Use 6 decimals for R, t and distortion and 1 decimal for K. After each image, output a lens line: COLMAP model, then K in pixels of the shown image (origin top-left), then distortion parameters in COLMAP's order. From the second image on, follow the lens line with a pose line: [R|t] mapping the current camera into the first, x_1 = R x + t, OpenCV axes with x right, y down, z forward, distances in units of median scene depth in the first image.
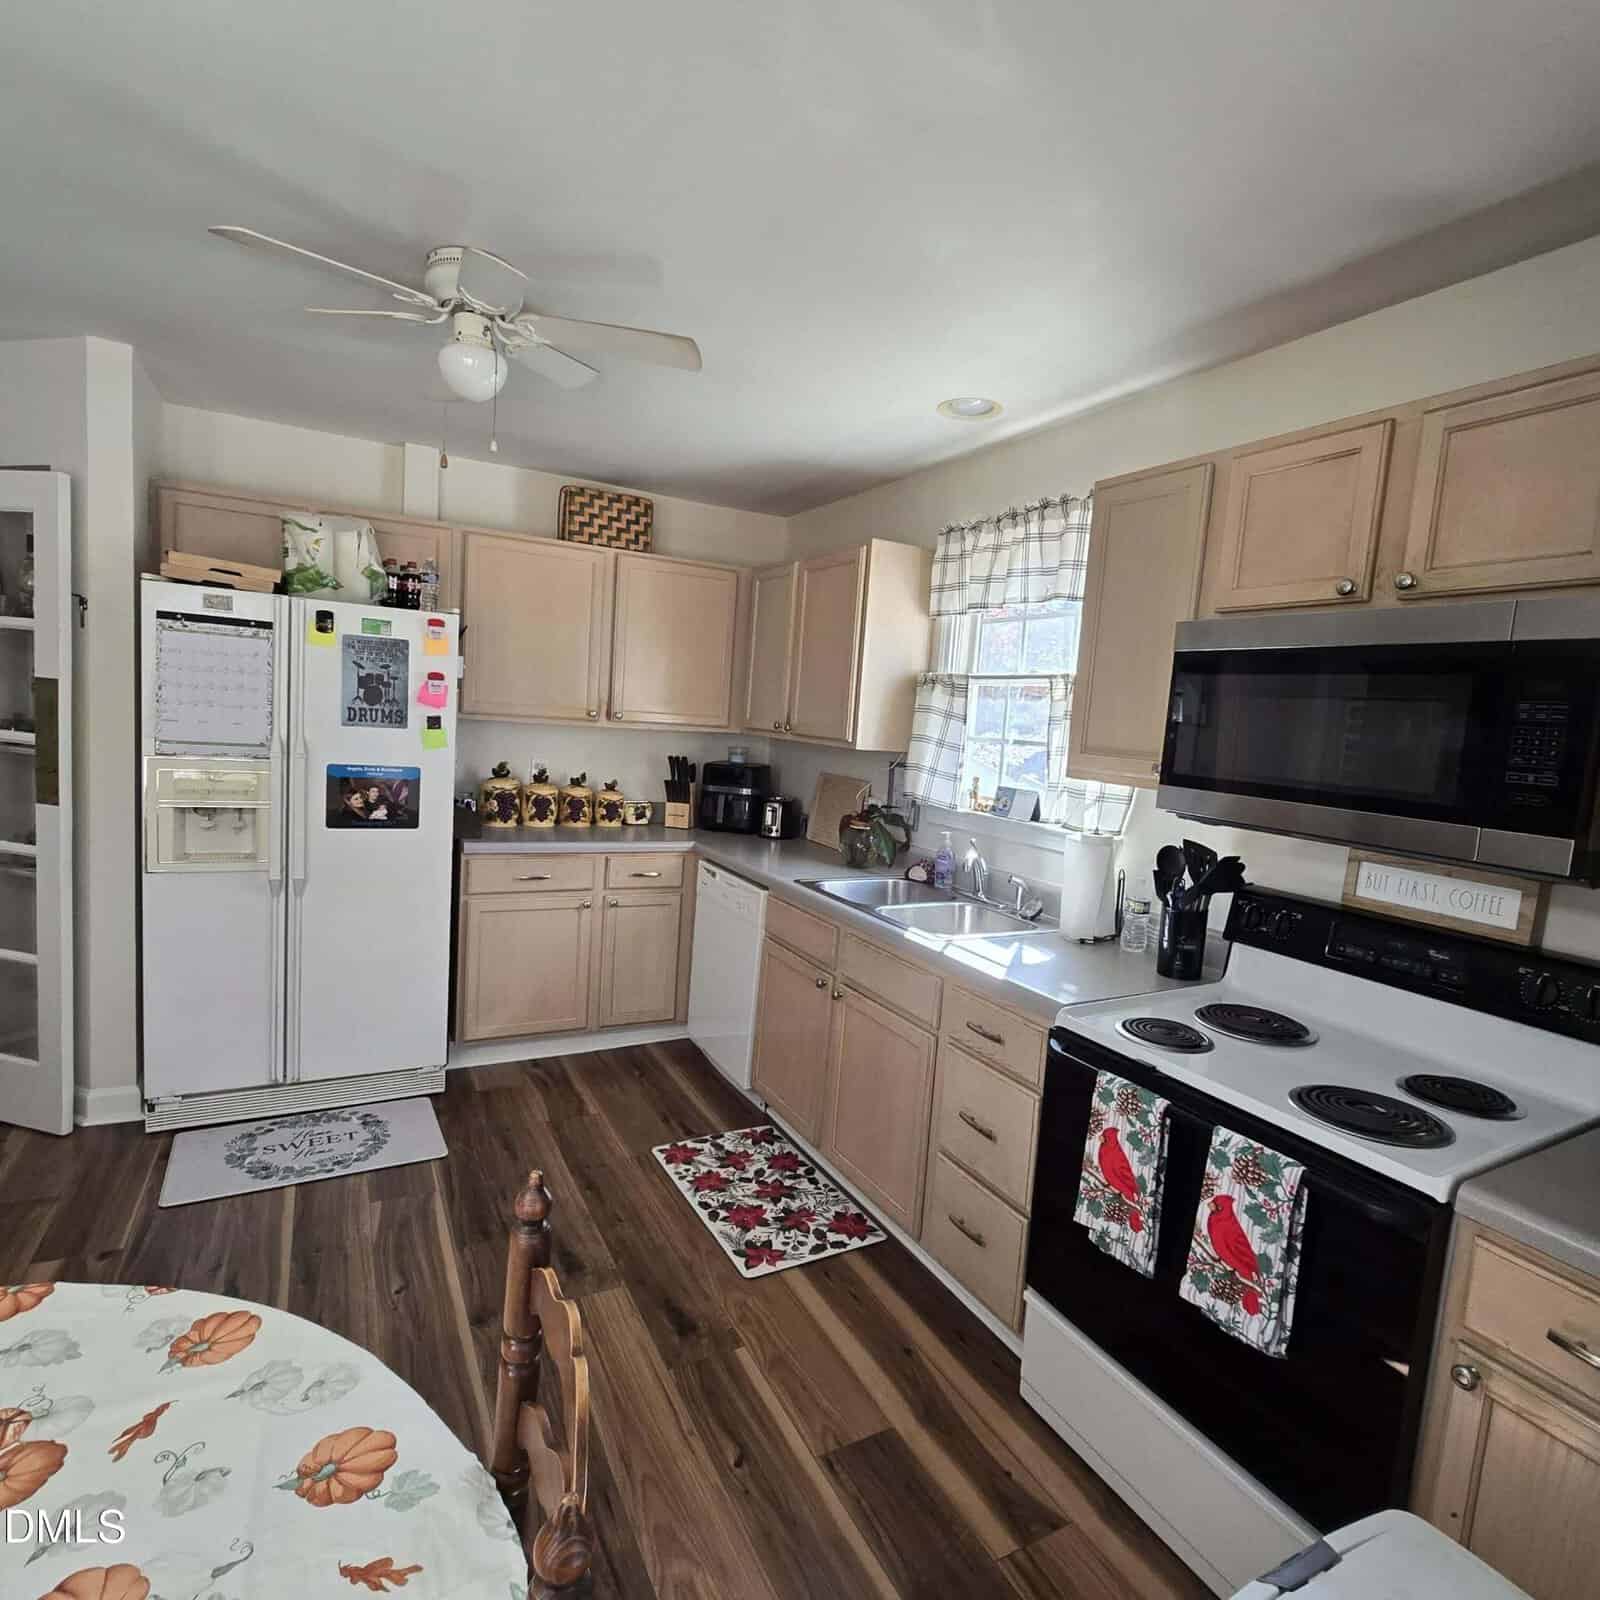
lens RADIAL K [[881.8, 0, 808.5], [0, 881.8, 804.2], [0, 0, 1]] dist [-0.009060, 0.002804]
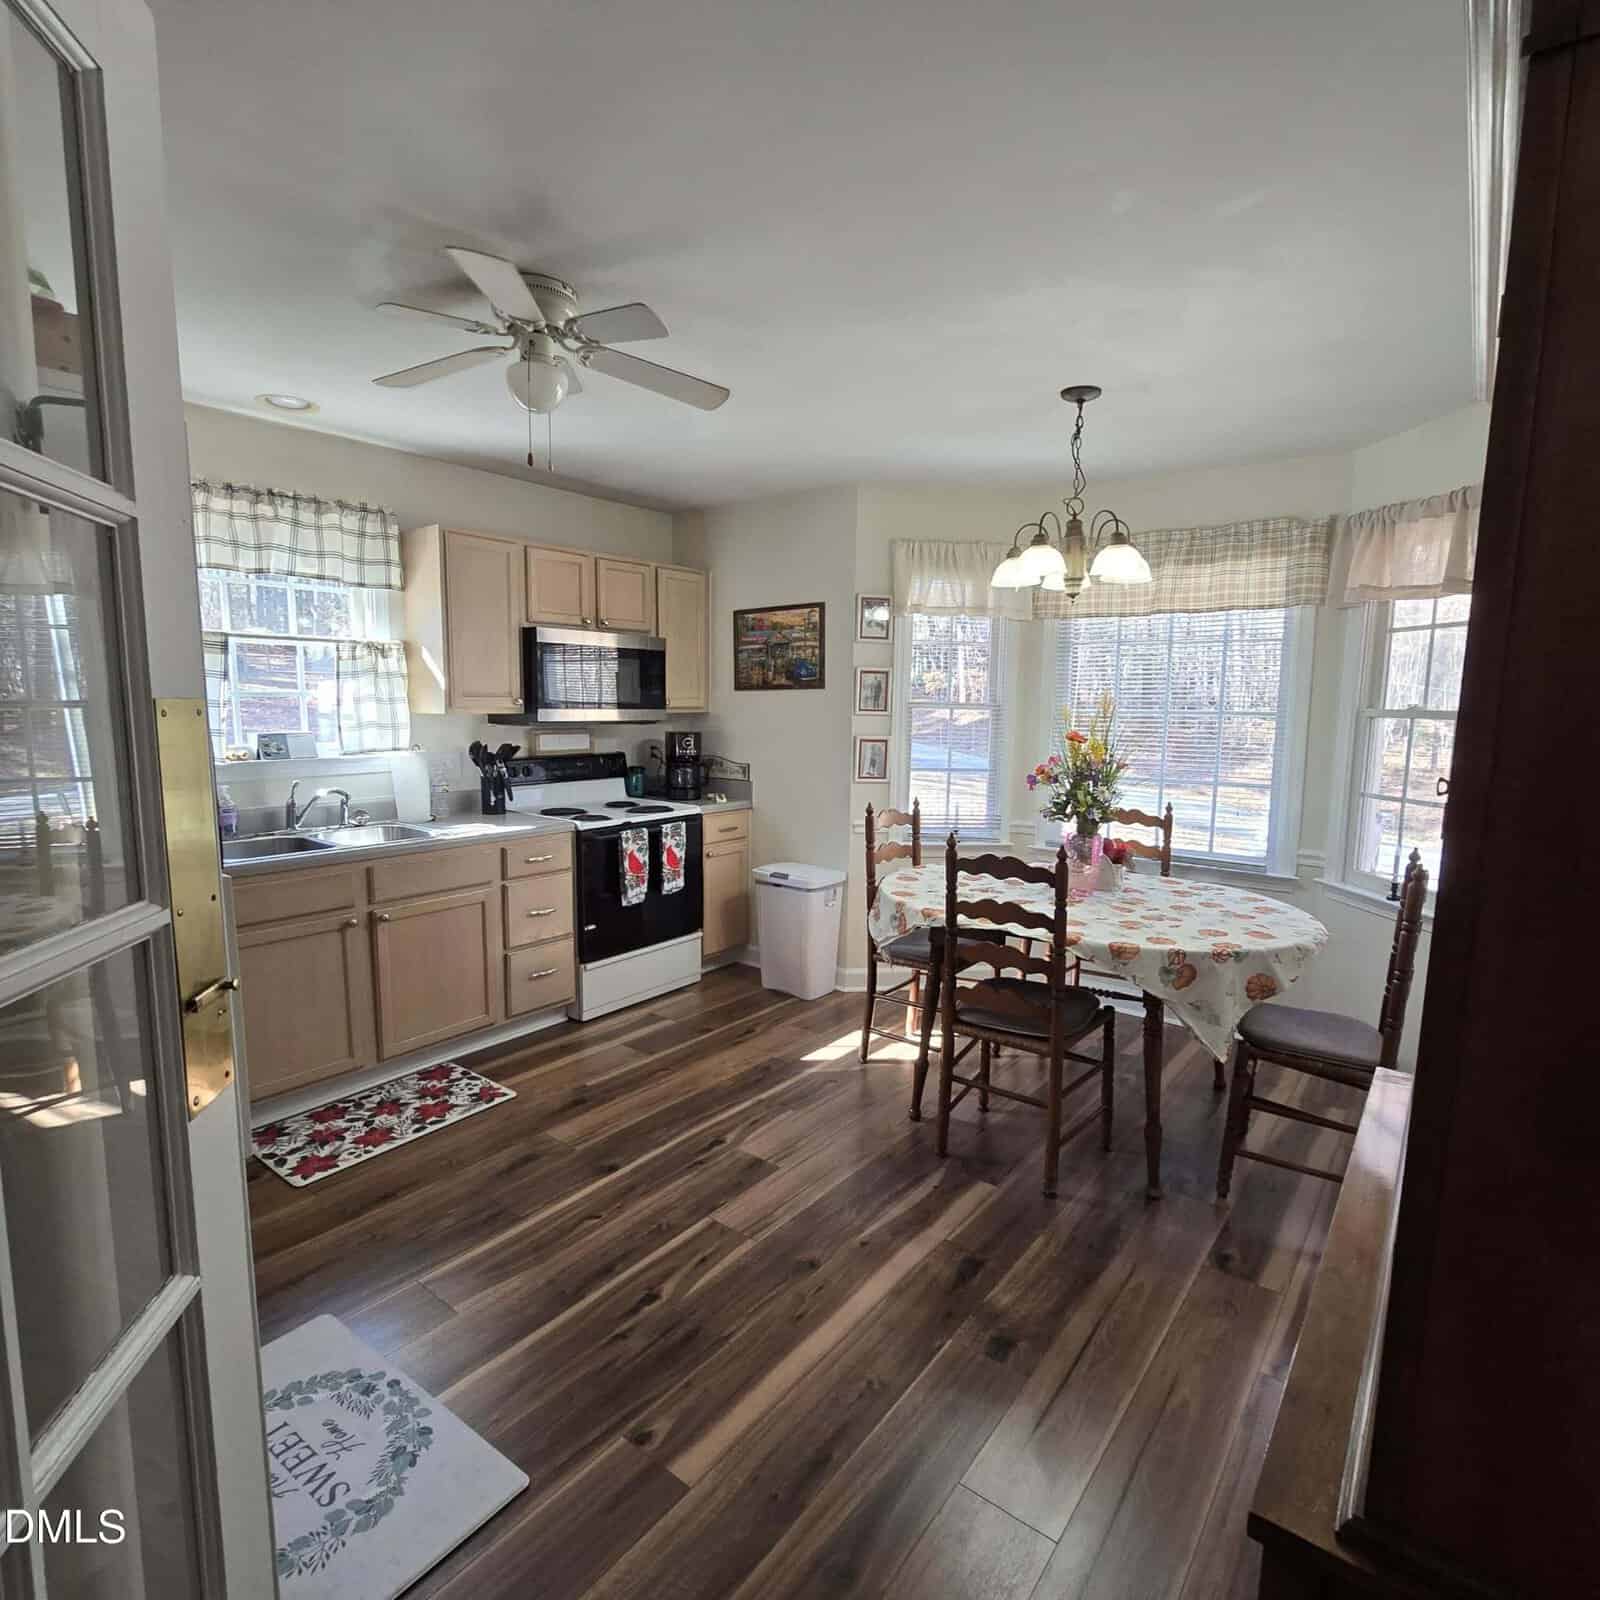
lens RADIAL K [[870.8, 0, 803.5], [0, 870.8, 815.8], [0, 0, 1]] dist [-0.005732, 0.000286]
pose [[-0.402505, -0.193164, 0.894806, -1.156489], [0.055918, 0.970470, 0.234652, -0.151038], [-0.913708, 0.144485, -0.379817, 0.869871]]
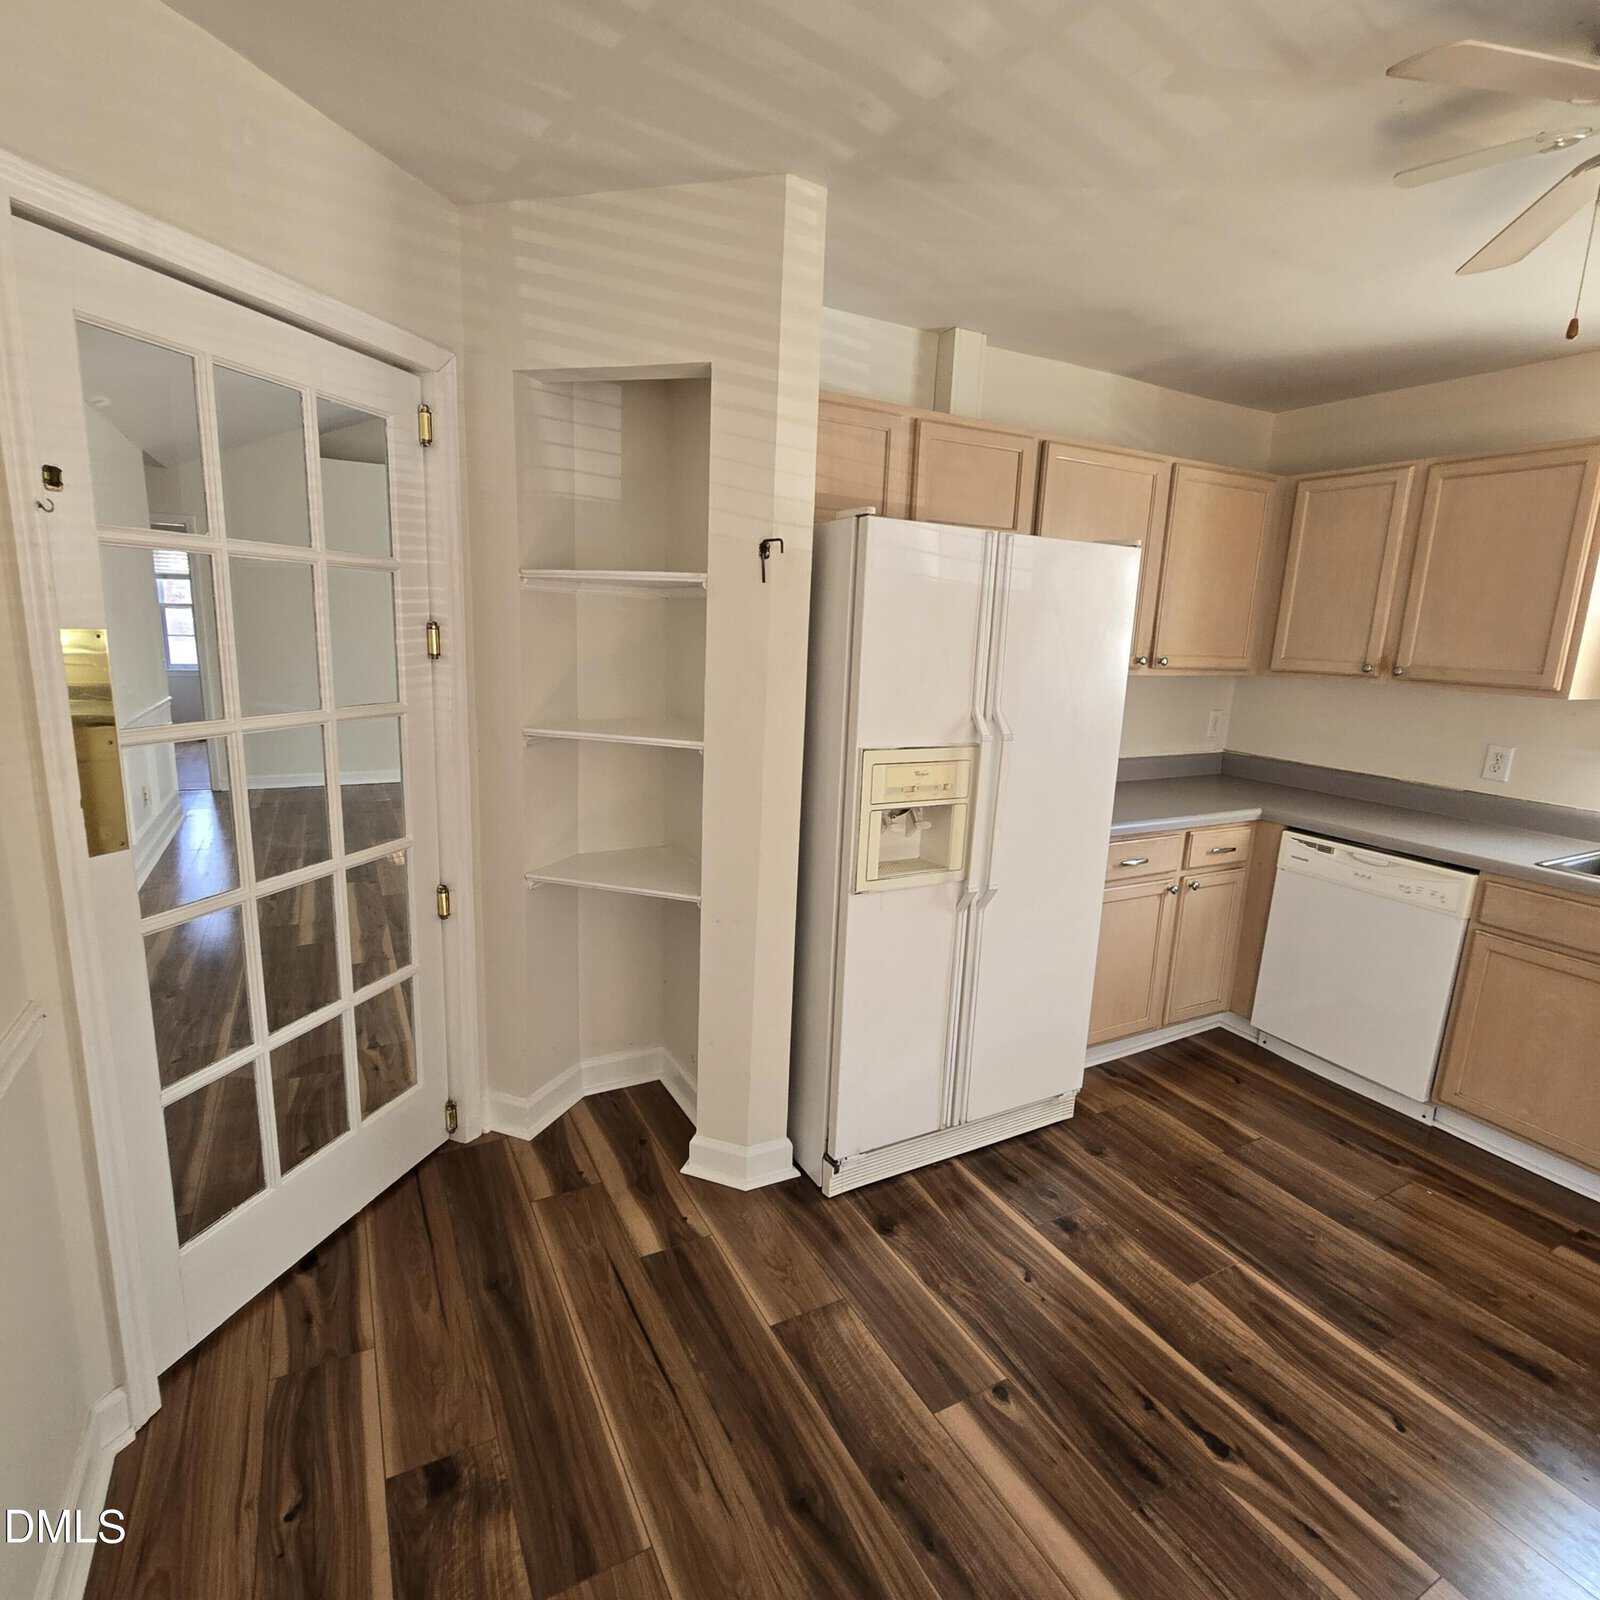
lens RADIAL K [[870.8, 0, 803.5], [0, 870.8, 815.8], [0, 0, 1]] dist [-0.005732, 0.000286]
pose [[0.999466, -0.032528, -0.003076, -0.774155], [0.032670, 0.993558, 0.108517, -0.076634], [-0.000474, -0.108560, 0.994090, 0.220786]]
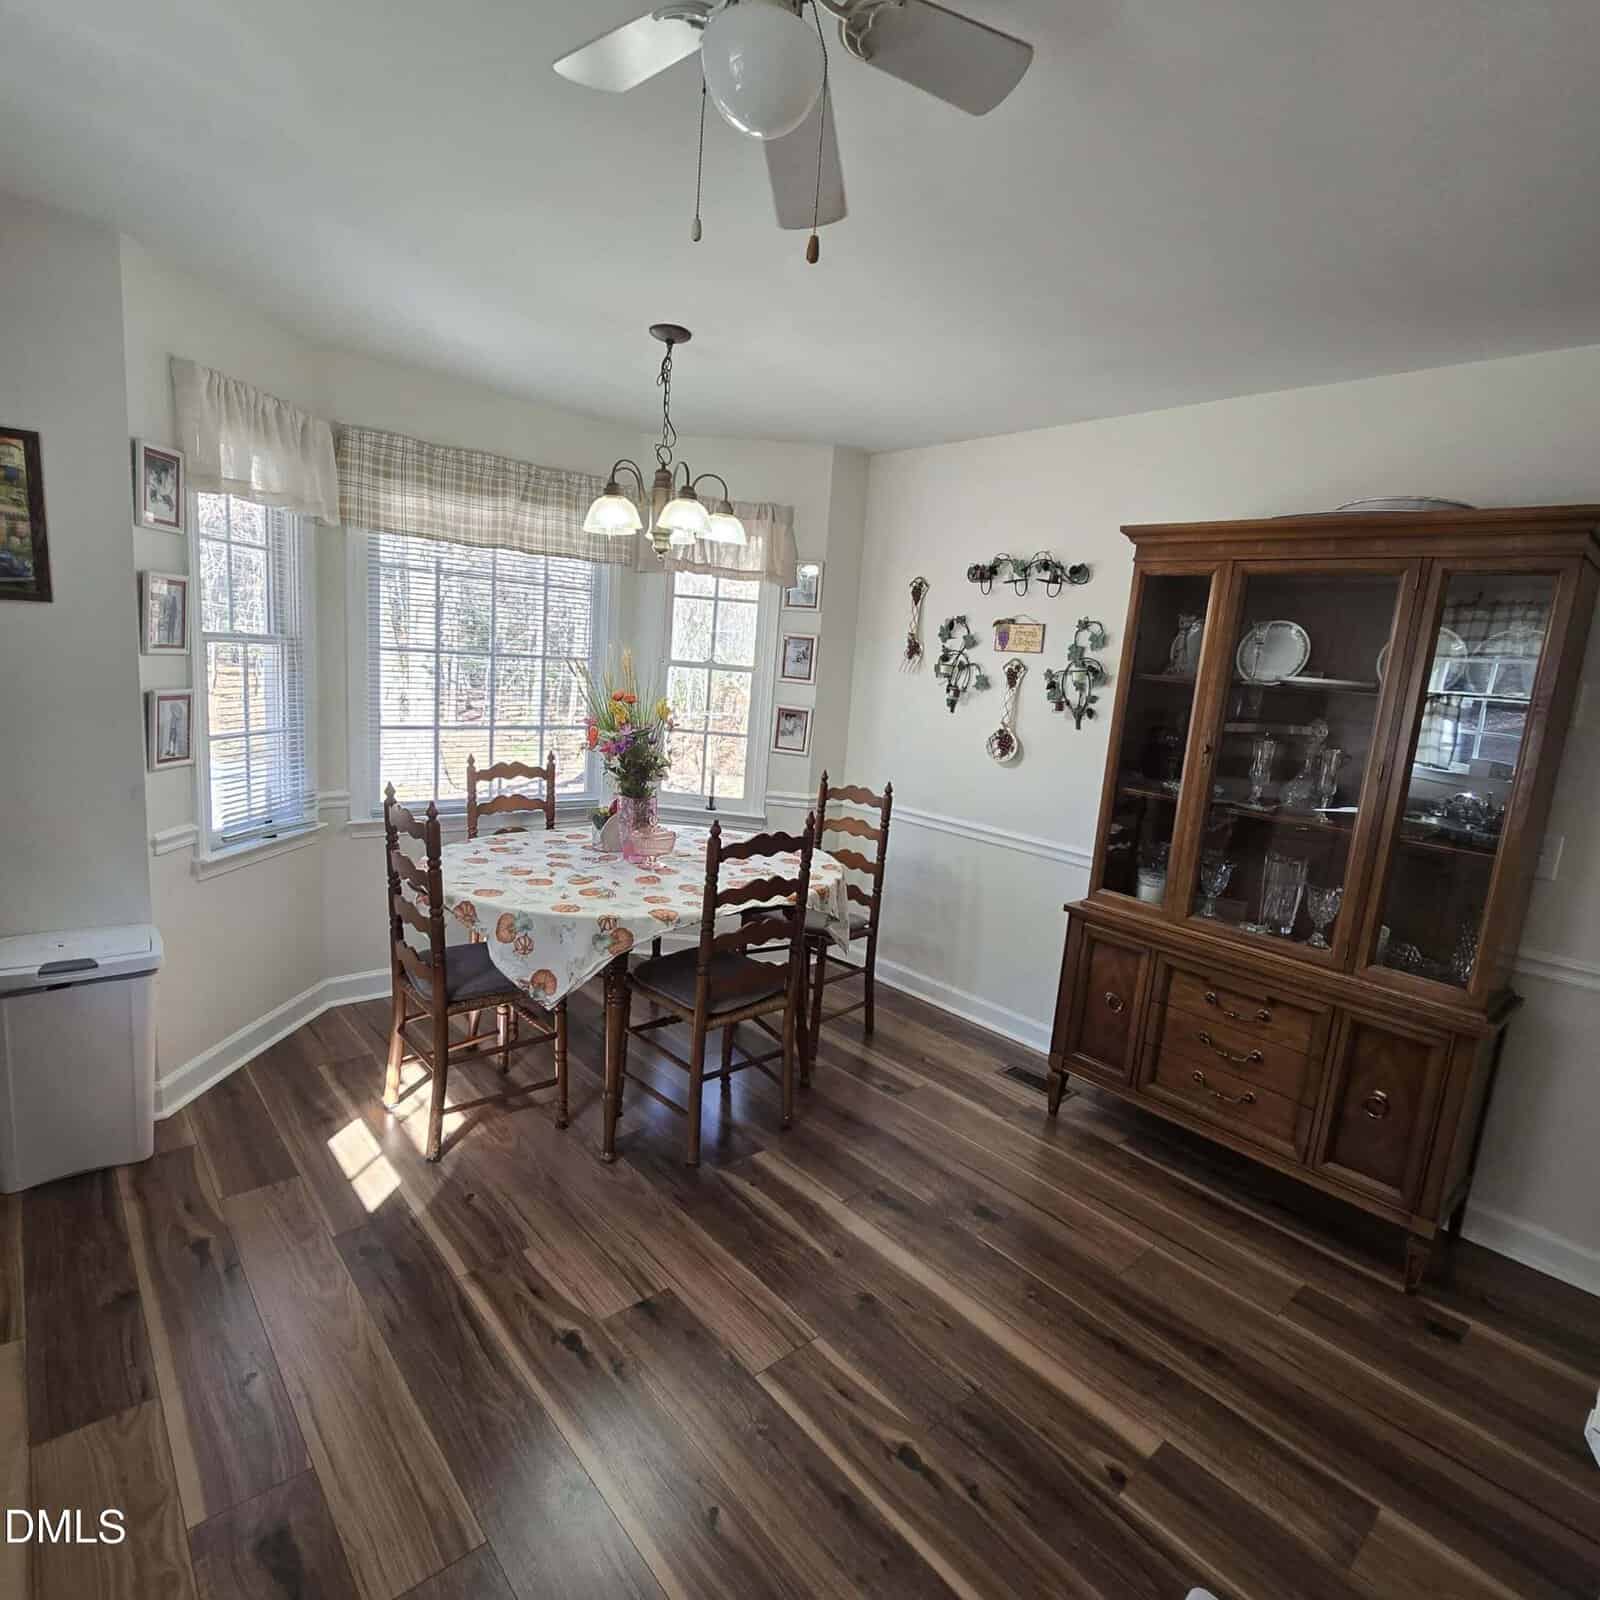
lens RADIAL K [[881.8, 0, 808.5], [0, 881.8, 804.2], [0, 0, 1]] dist [-0.009060, 0.002804]
pose [[-0.961436, -0.100922, -0.255844, -0.234397], [-0.167370, 0.952856, 0.253088, -0.151855], [0.218240, 0.286148, -0.933001, 1.194278]]
